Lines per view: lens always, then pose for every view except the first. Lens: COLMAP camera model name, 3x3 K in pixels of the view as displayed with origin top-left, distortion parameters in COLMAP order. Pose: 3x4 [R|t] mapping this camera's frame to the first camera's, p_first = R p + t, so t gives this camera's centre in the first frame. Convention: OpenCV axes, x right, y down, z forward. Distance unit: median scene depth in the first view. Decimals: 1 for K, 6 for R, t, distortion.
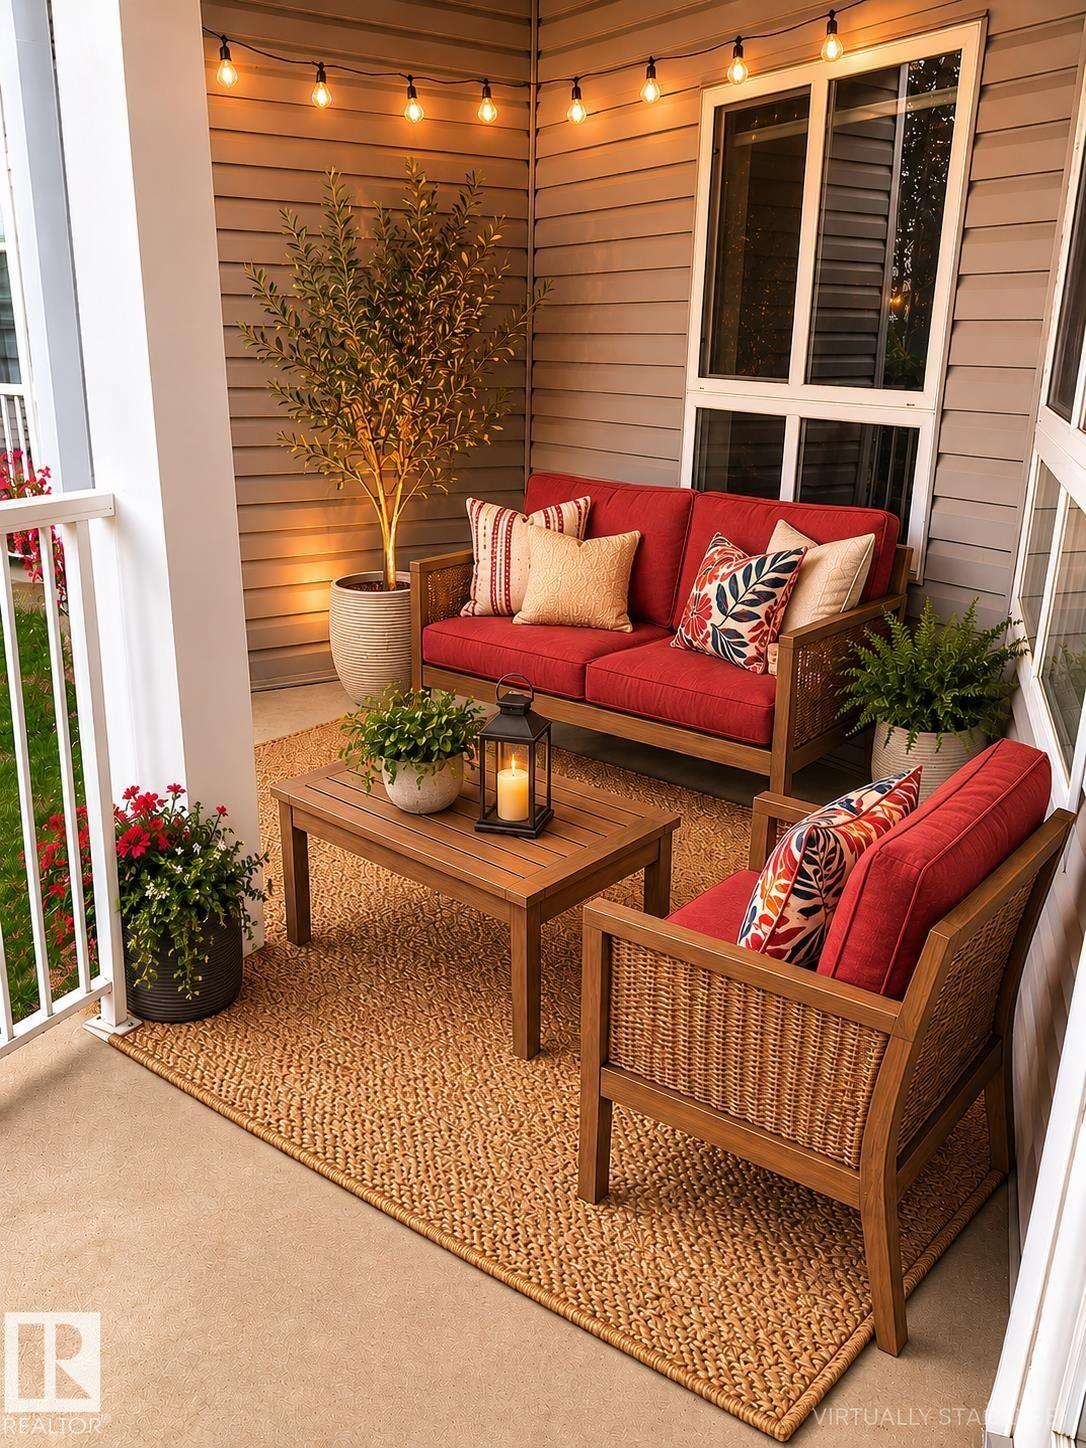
lens RADIAL K [[1114.5, 0, 543.0], [0, 1114.5, 724.0], [0, 0, 1]] dist [0.001732, 0.000523]
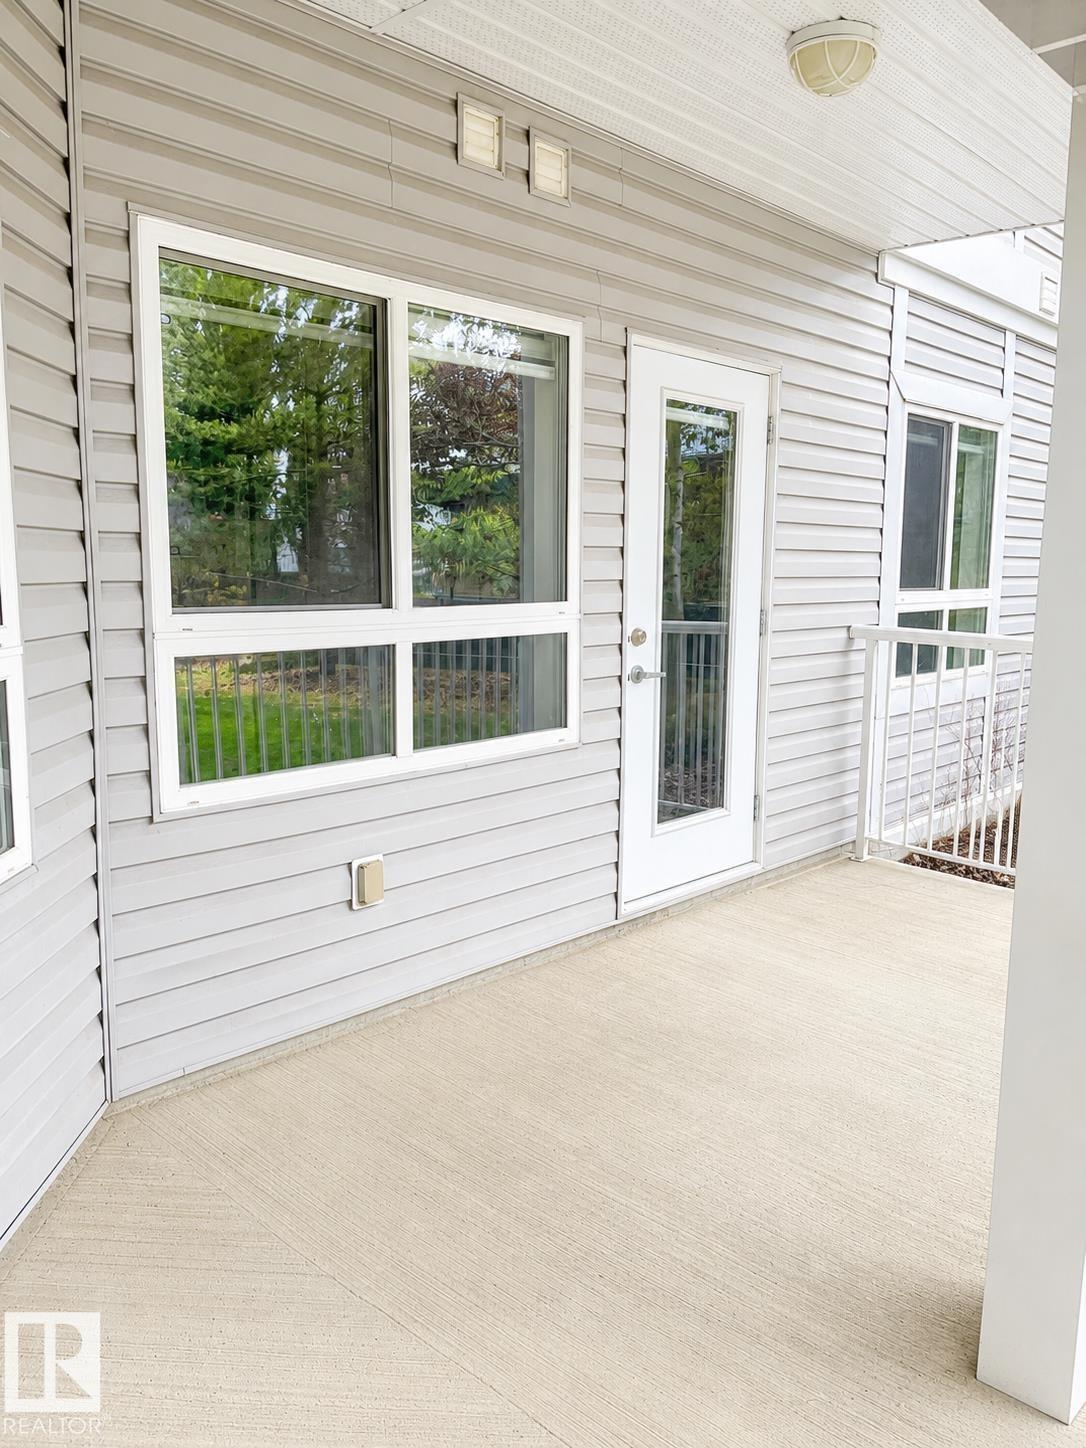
lens RADIAL K [[1114.5, 0, 543.0], [0, 1114.5, 724.0], [0, 0, 1]] dist [0.001732, 0.000523]
pose [[-0.269952, -0.152434, 0.950731, -0.670661], [0.309328, 0.921321, 0.235550, -0.396034], [-0.911834, 0.357675, -0.201561, 1.114299]]
